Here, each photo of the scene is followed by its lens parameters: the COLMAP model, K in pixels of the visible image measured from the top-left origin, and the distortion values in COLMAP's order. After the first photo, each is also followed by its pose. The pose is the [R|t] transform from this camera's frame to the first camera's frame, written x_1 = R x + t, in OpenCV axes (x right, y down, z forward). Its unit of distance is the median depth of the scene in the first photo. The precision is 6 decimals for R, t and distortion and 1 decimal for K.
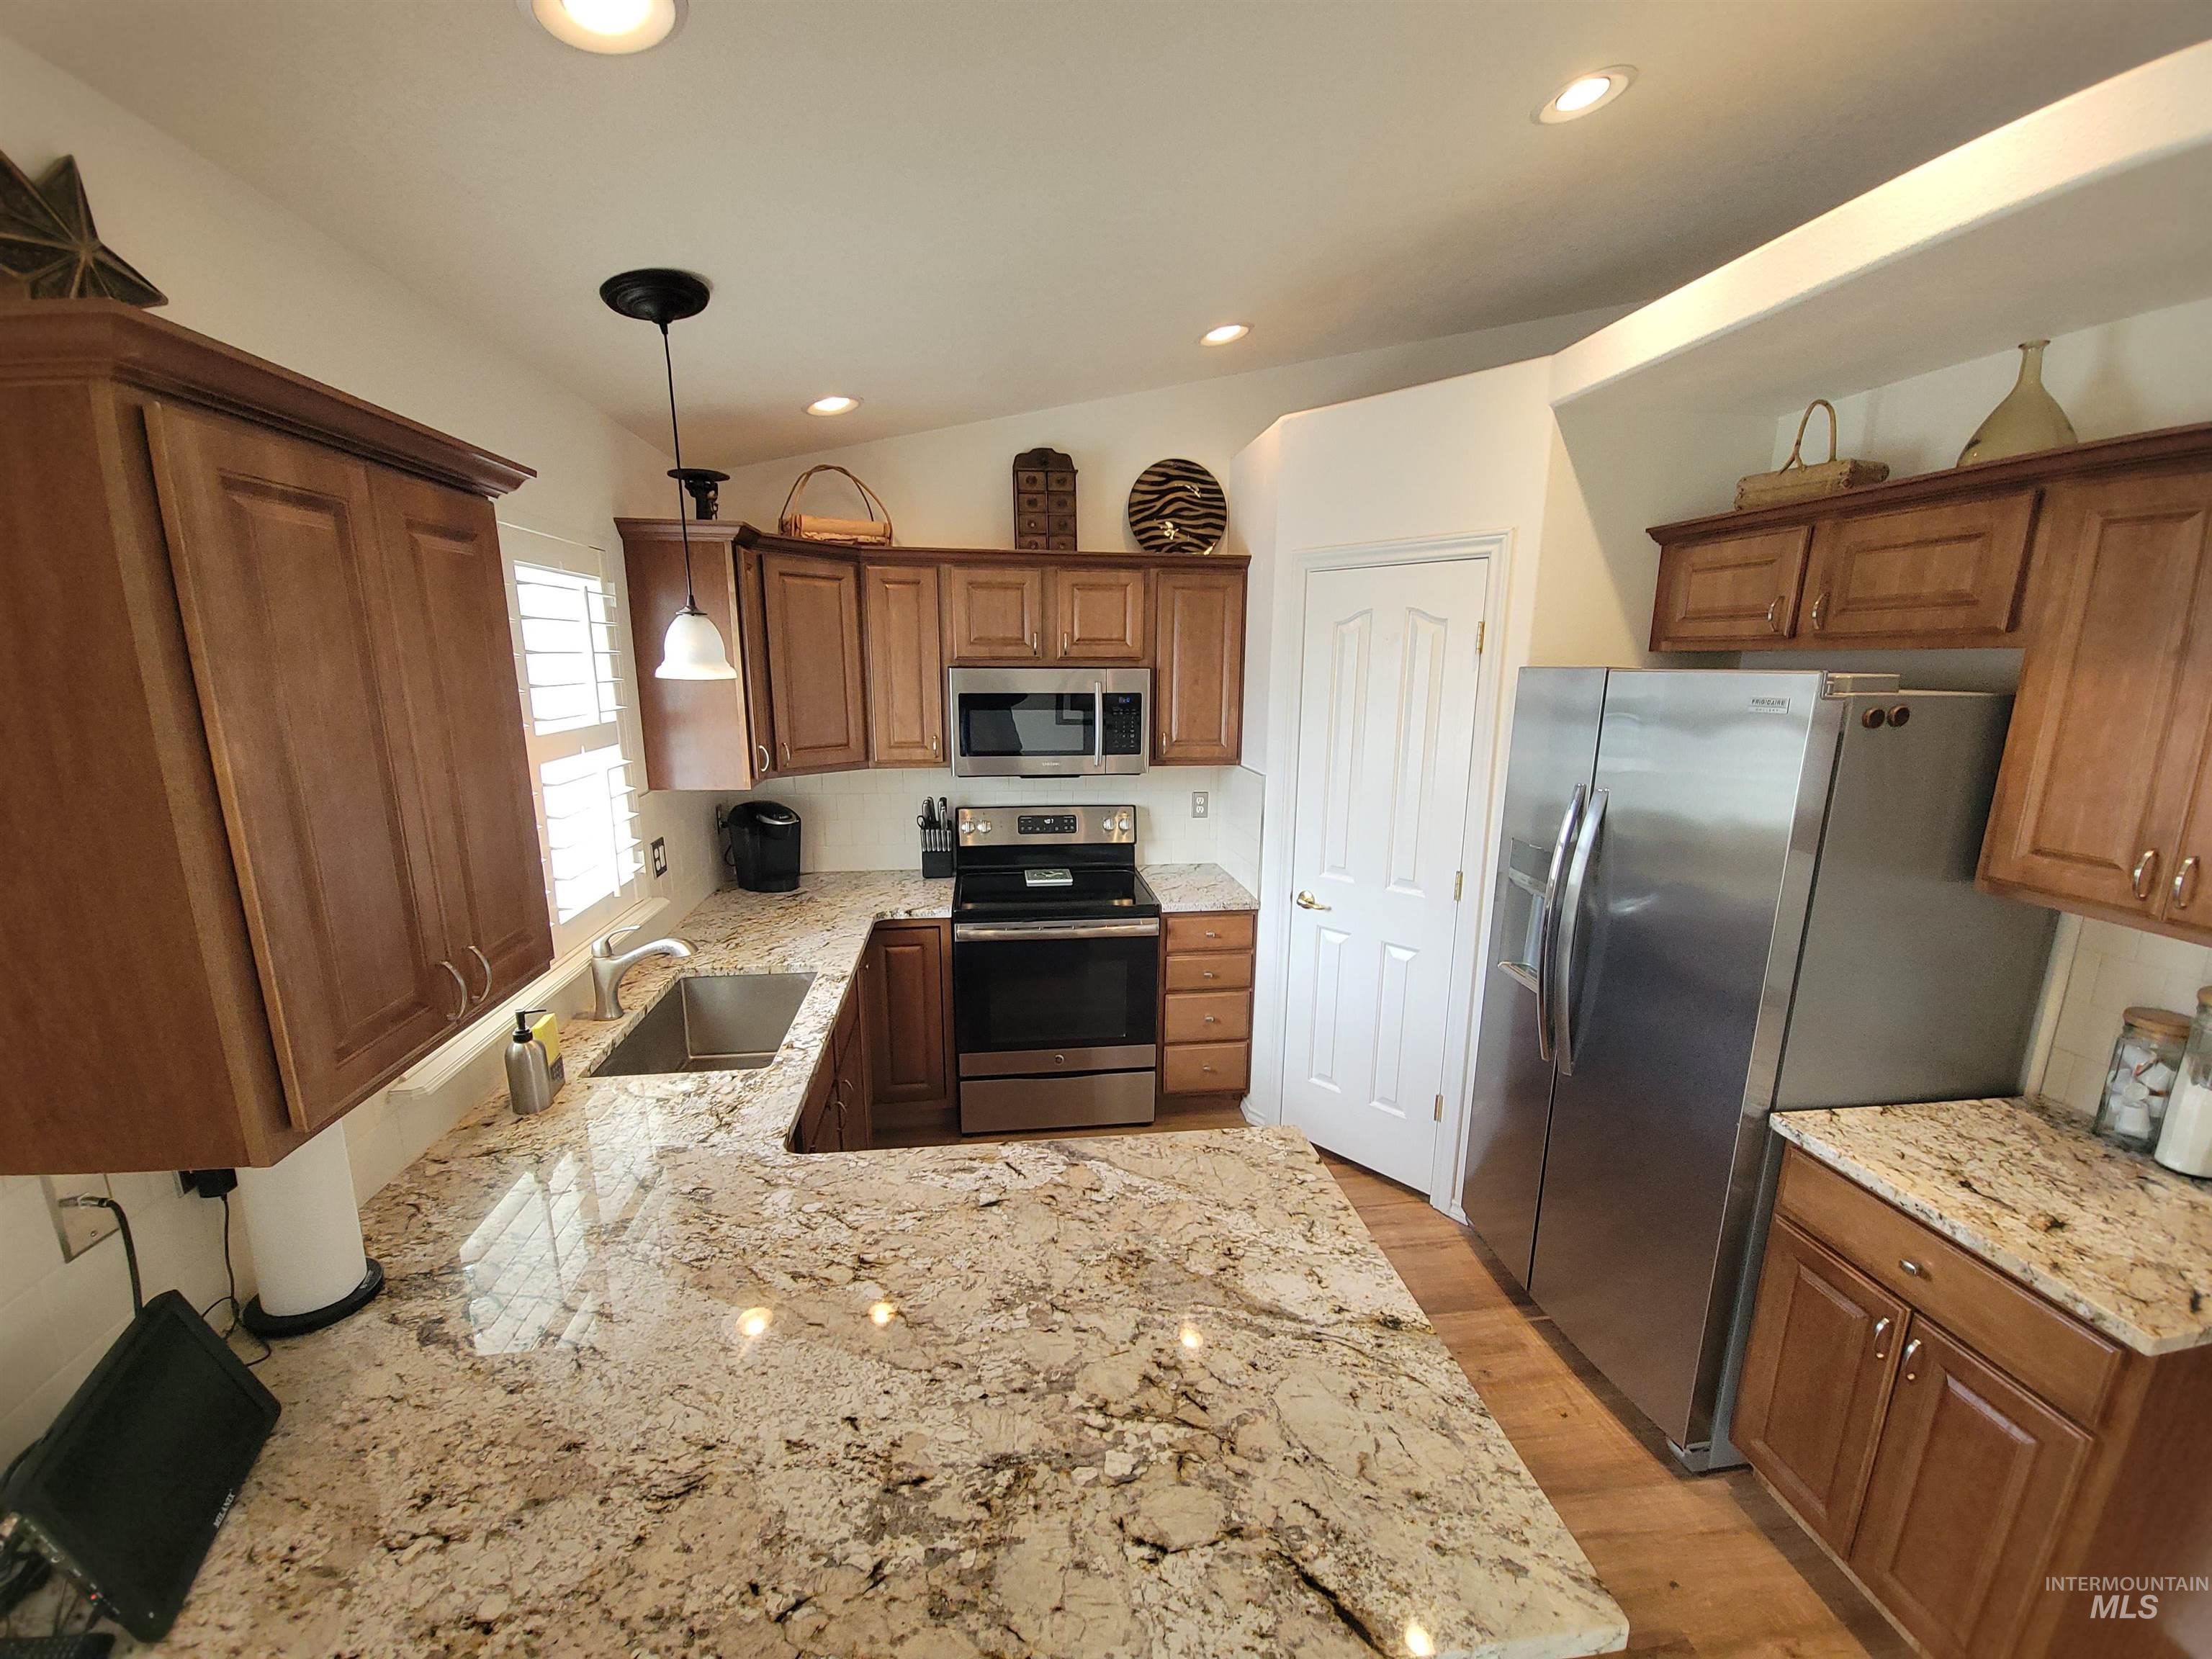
lens RADIAL K [[899.1, 0, 1102.8], [0, 899.1, 857.0], [0, 0, 1]] dist [-0.001121, -0.000151]
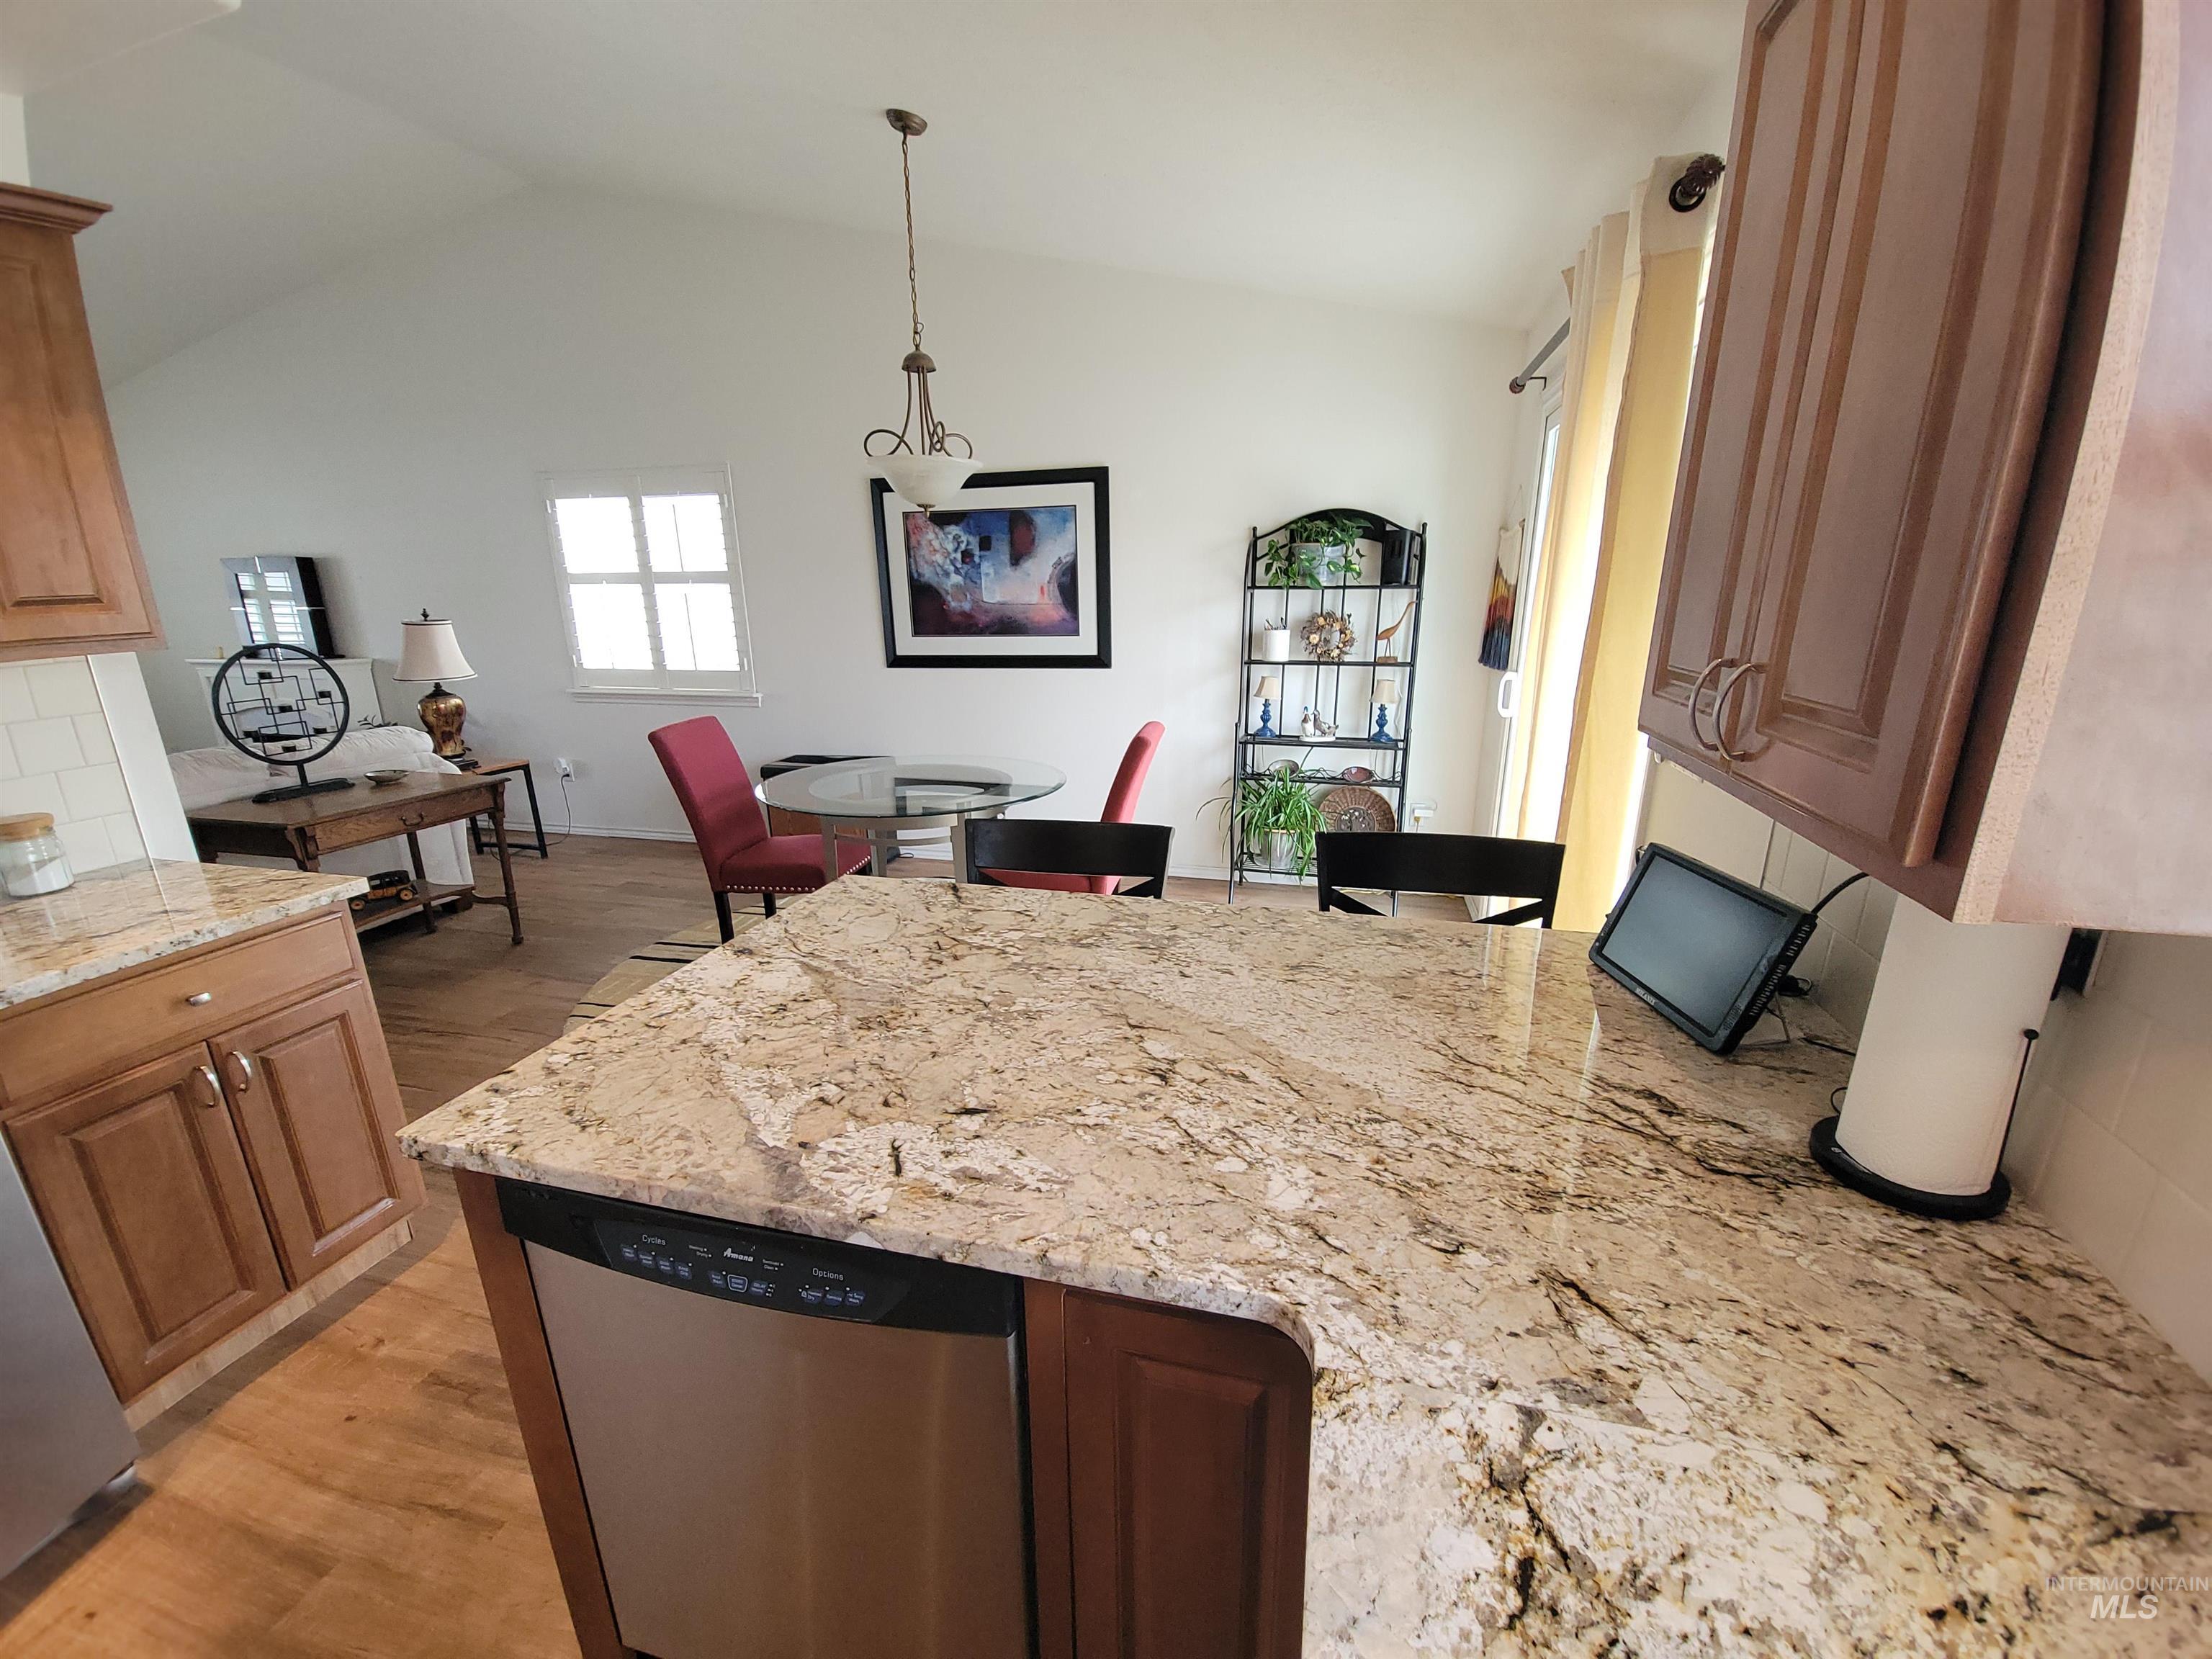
lens RADIAL K [[901.6, 0, 1104.0], [0, 901.6, 858.7], [0, 0, 1]] dist [-0.000737, -0.000706]
pose [[-0.926752, -0.106333, 0.360312, -0.323924], [0.085703, 0.873974, 0.478356, -0.070086], [-0.365768, 0.474197, -0.800844, 1.043561]]
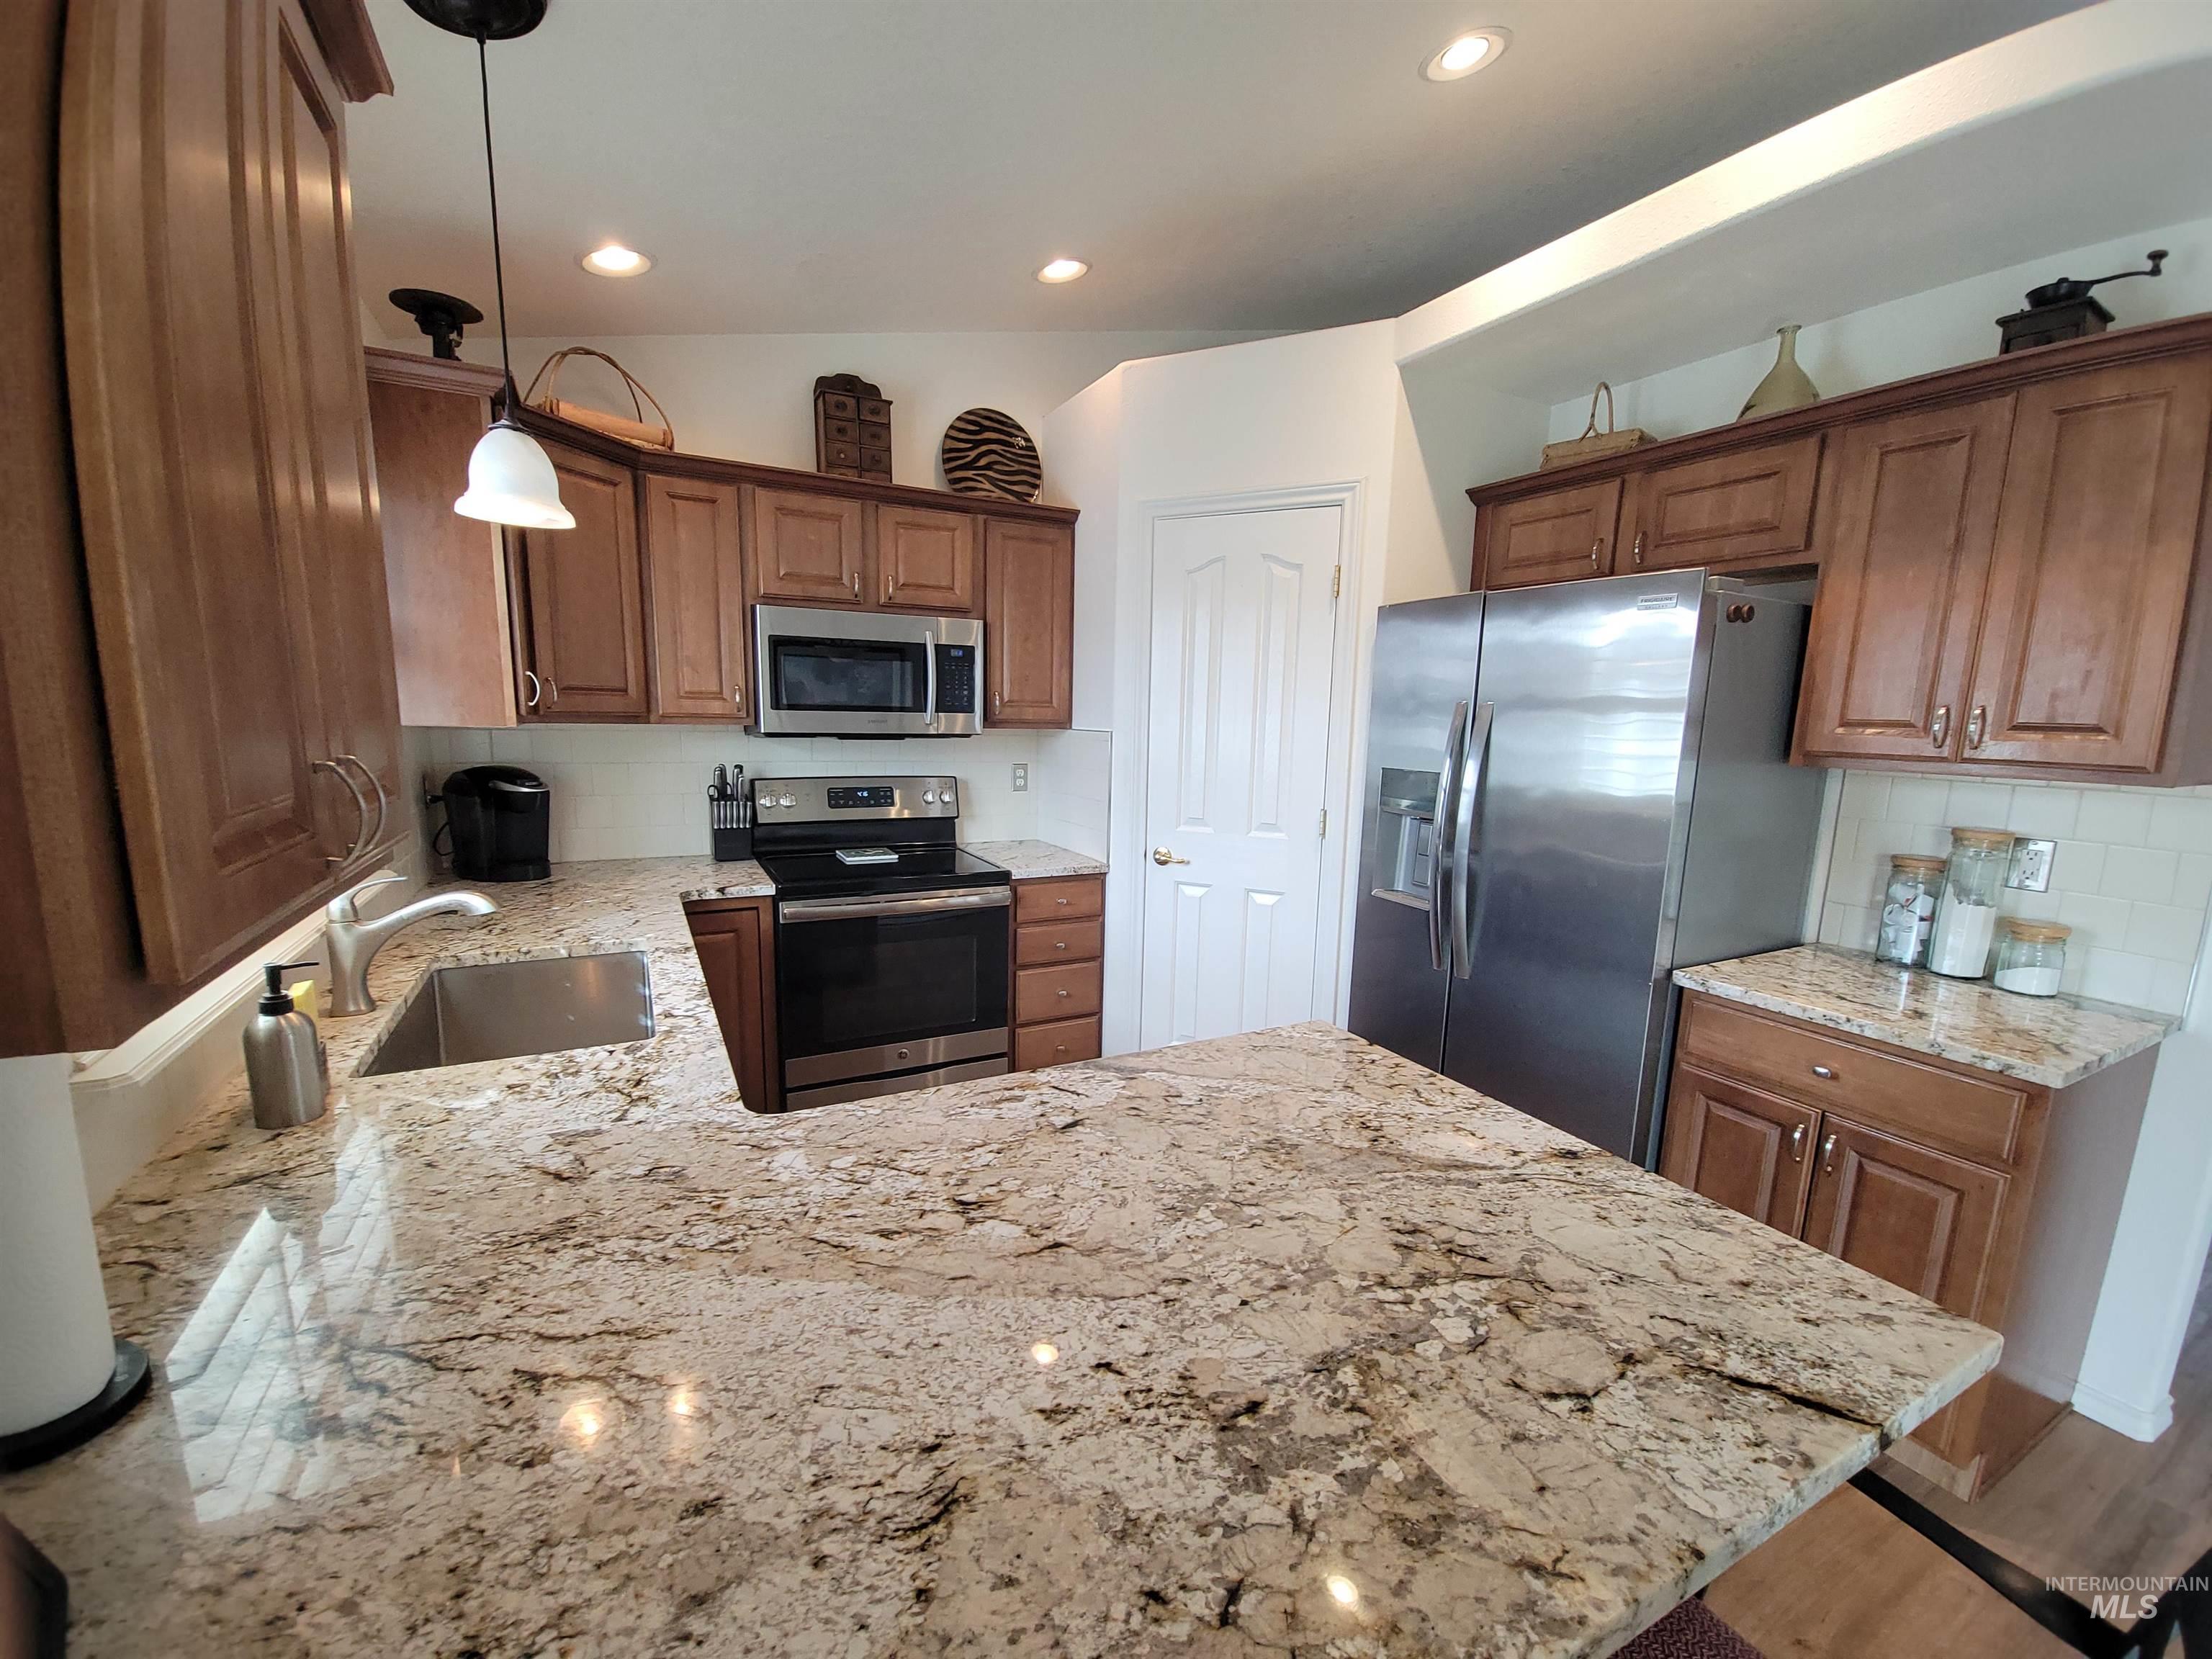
lens RADIAL K [[901.6, 0, 1104.0], [0, 901.6, 858.7], [0, 0, 1]] dist [-0.000737, -0.000706]
pose [[0.937963, -0.039884, 0.344434, -0.269099], [0.056873, 0.997605, -0.039358, 0.134219], [-0.342039, 0.056506, 0.937985, 0.163131]]
